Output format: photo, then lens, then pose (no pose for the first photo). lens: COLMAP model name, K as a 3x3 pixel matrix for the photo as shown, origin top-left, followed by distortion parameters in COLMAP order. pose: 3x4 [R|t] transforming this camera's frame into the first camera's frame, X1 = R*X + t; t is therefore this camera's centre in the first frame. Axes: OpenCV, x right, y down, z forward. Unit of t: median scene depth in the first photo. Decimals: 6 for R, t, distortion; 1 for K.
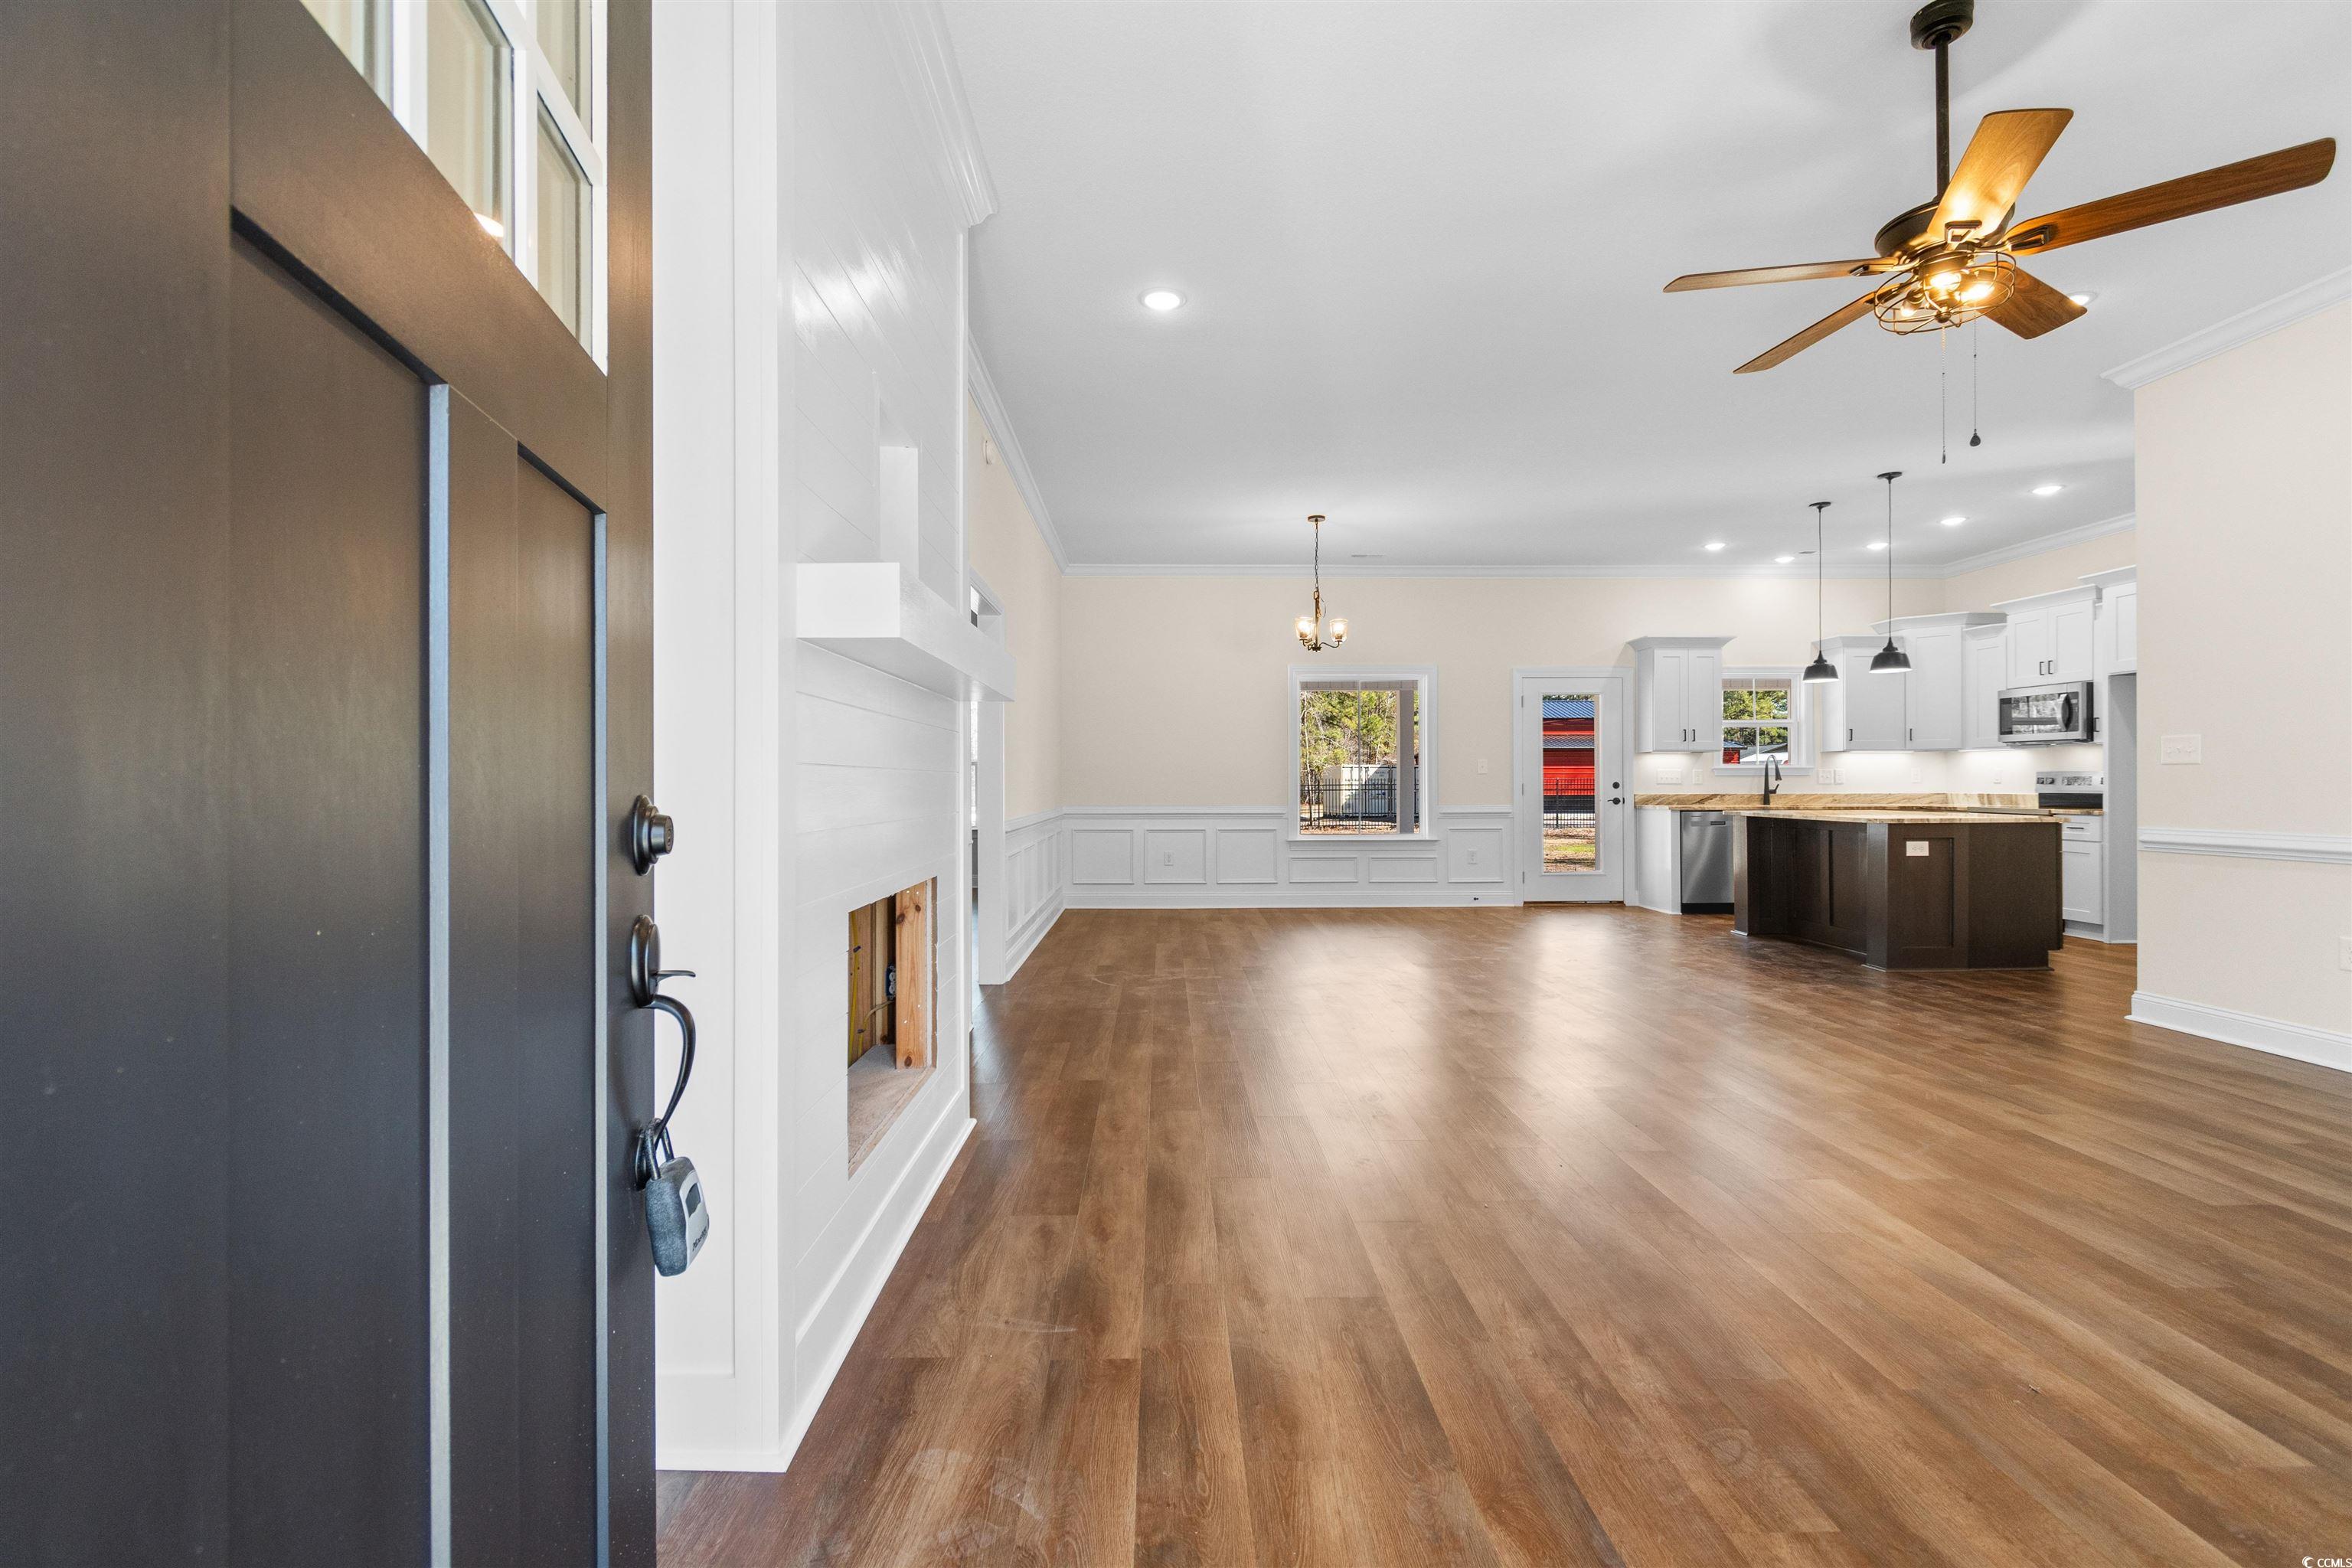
lens RADIAL K [[1036.4, 0, 1166.8], [0, 1036.4, 784.5], [0, 0, 1]] dist [0.000500, -0.001440]
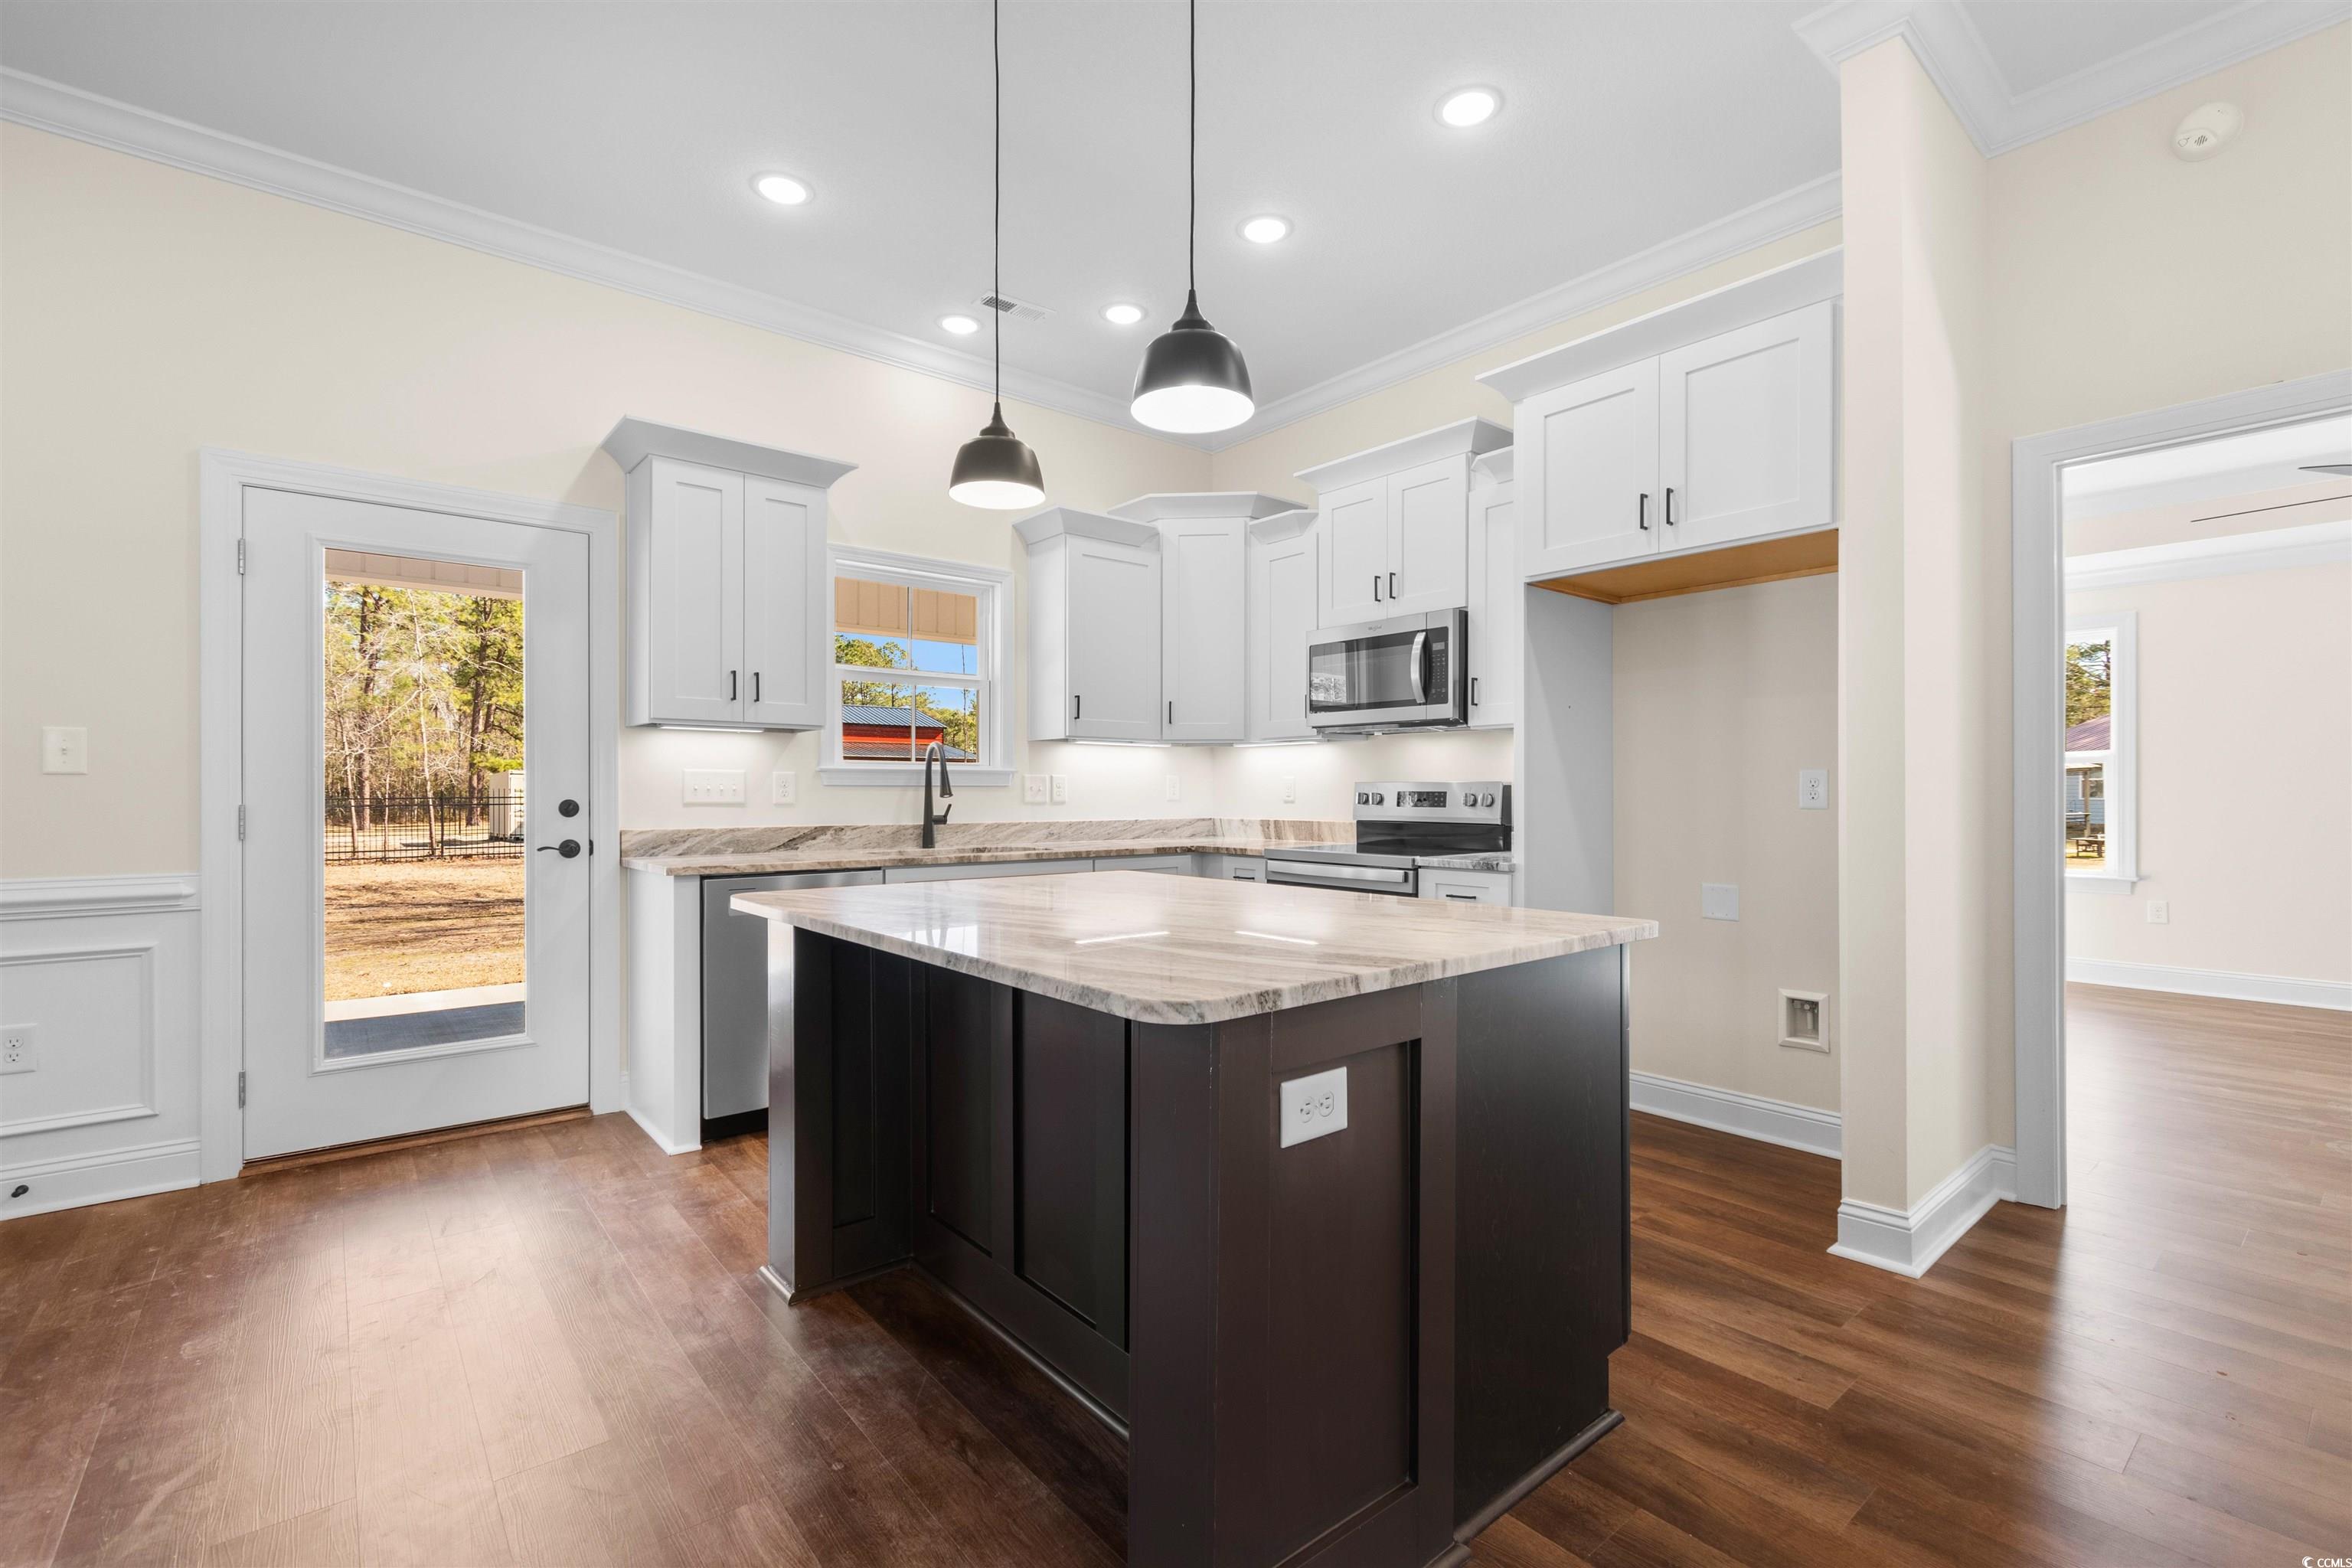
lens RADIAL K [[1036.4, 0, 1166.8], [0, 1036.4, 784.5], [0, 0, 1]] dist [0.000500, -0.001440]
pose [[0.784506, 0.007993, 0.620070, 0.381707], [-0.001941, 0.999944, -0.010434, -0.004890], [-0.620119, 0.006982, 0.784477, 0.577159]]
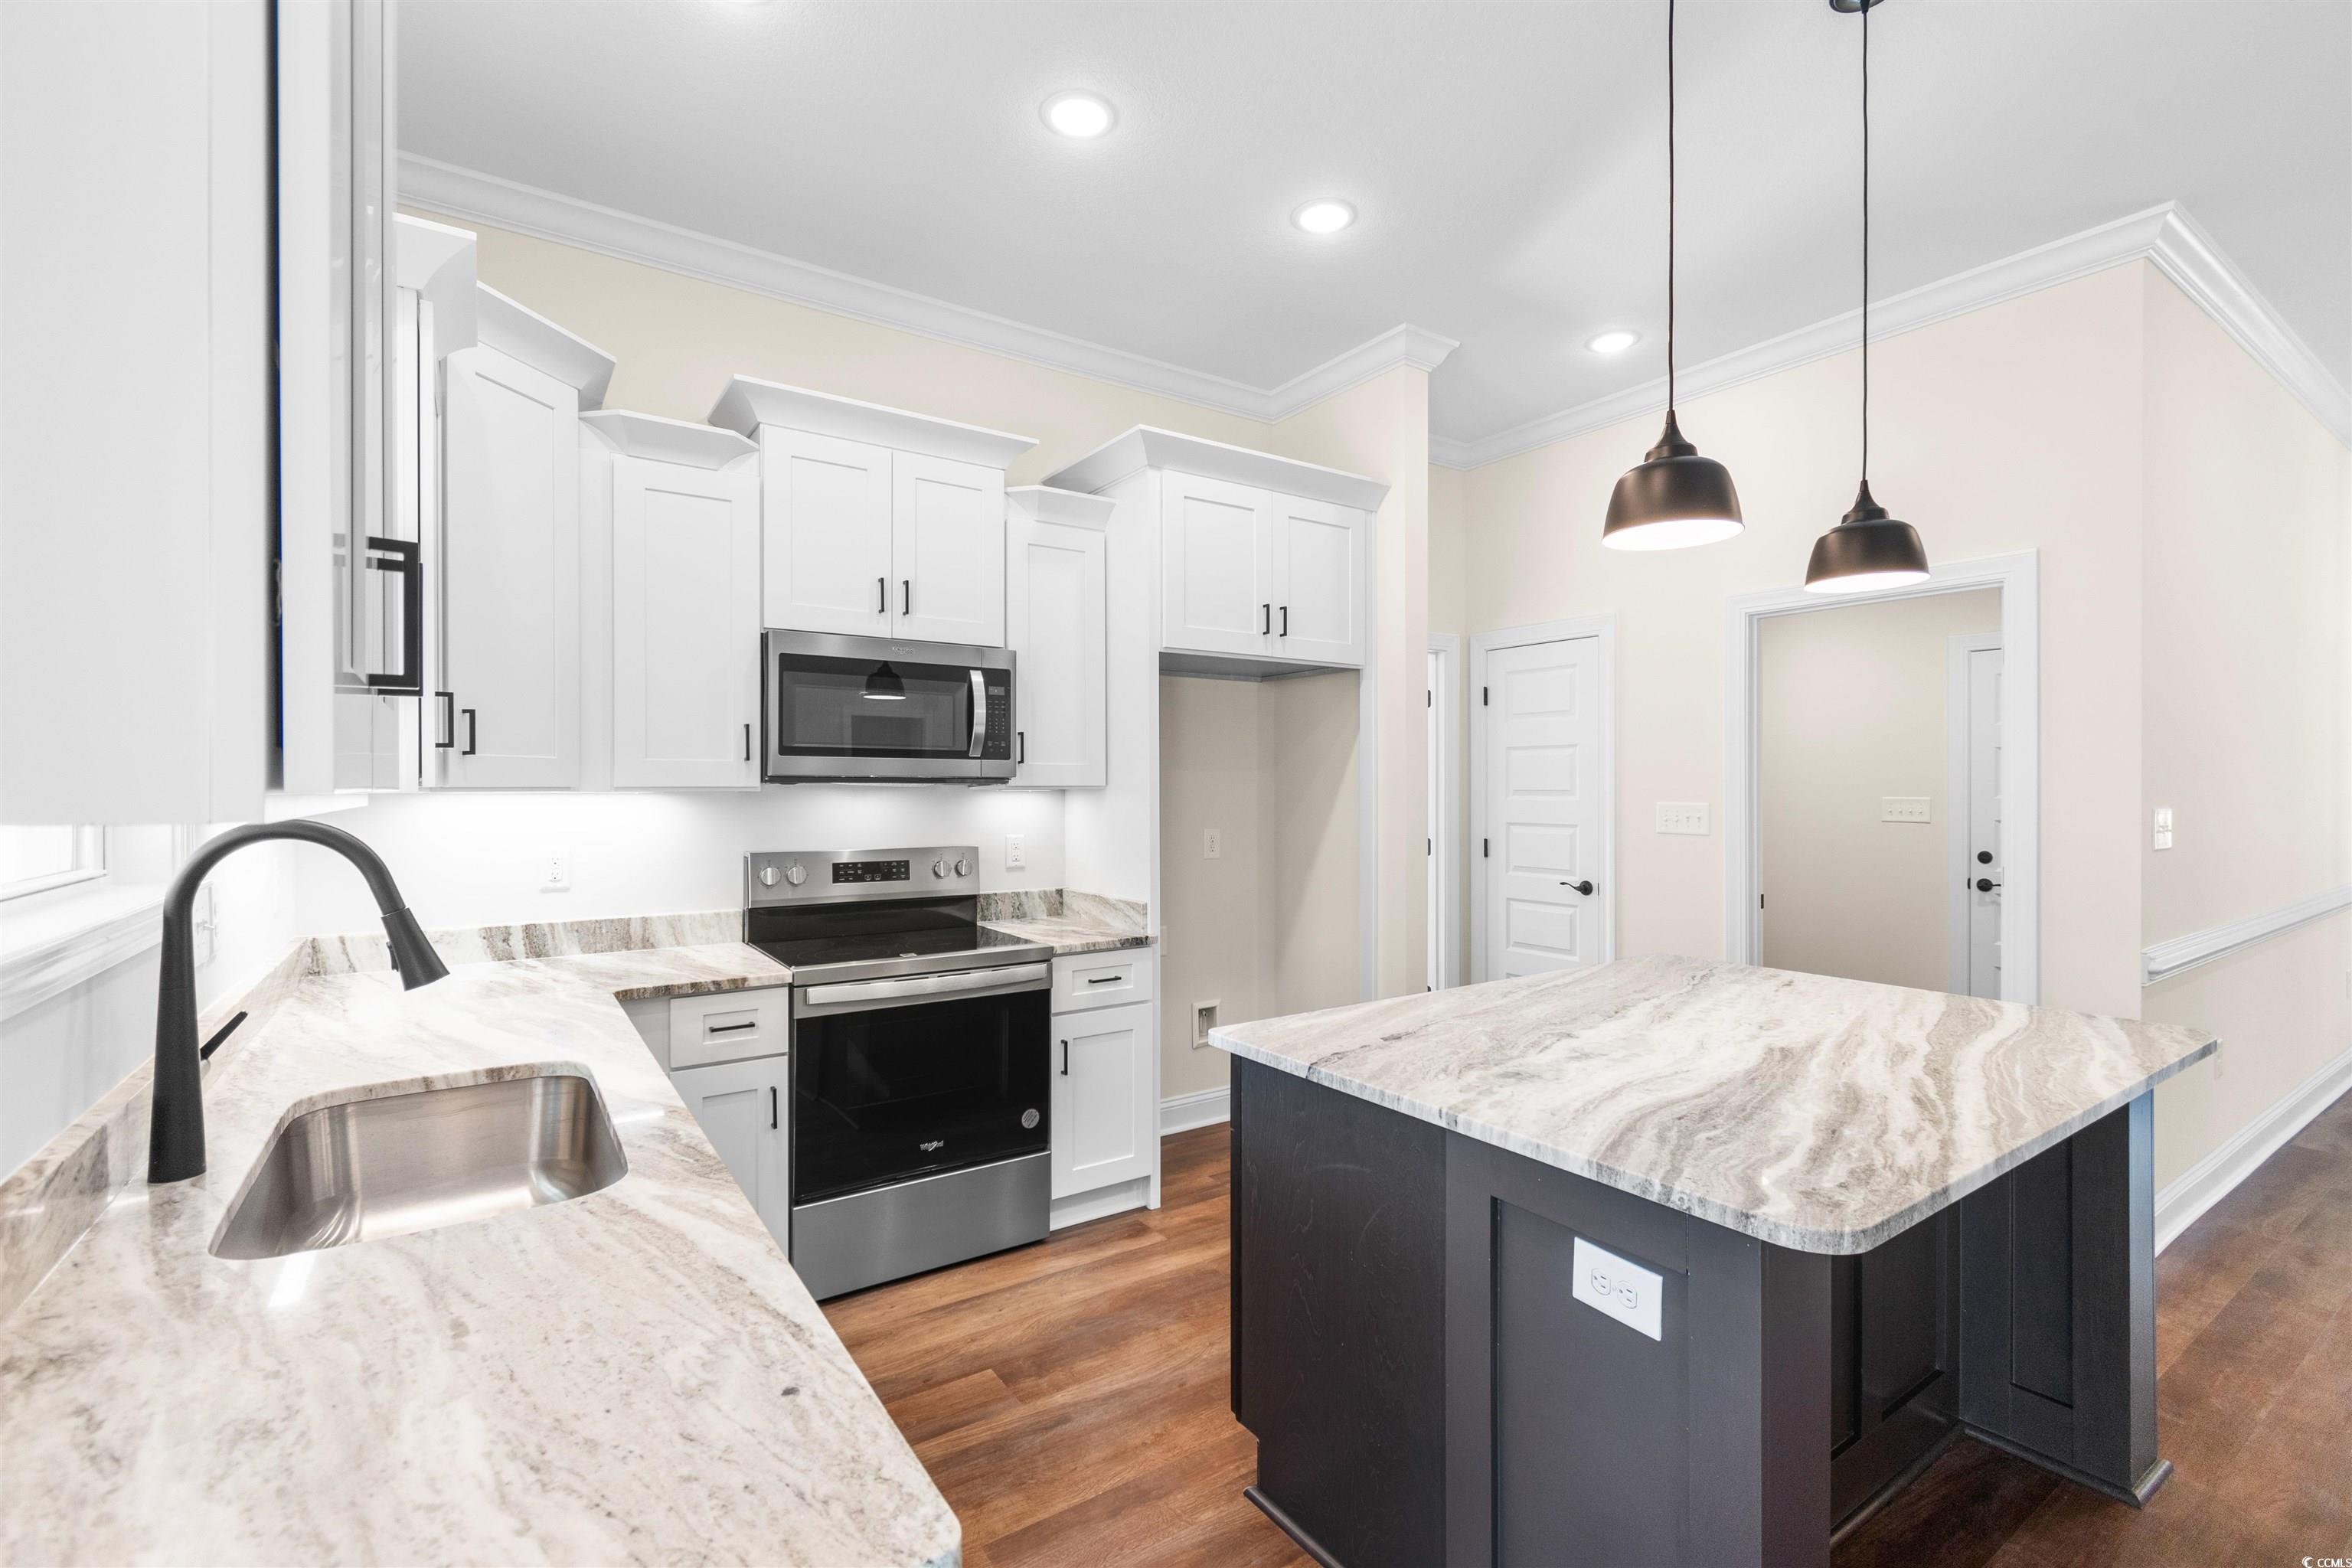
lens RADIAL K [[1036.4, 0, 1166.8], [0, 1036.4, 784.5], [0, 0, 1]] dist [0.000500, -0.001440]
pose [[-0.541074, 0.001944, 0.840973, 0.400573], [0.005259, 0.999986, 0.001072, -0.034921], [-0.840959, 0.005003, -0.541076, 0.998728]]
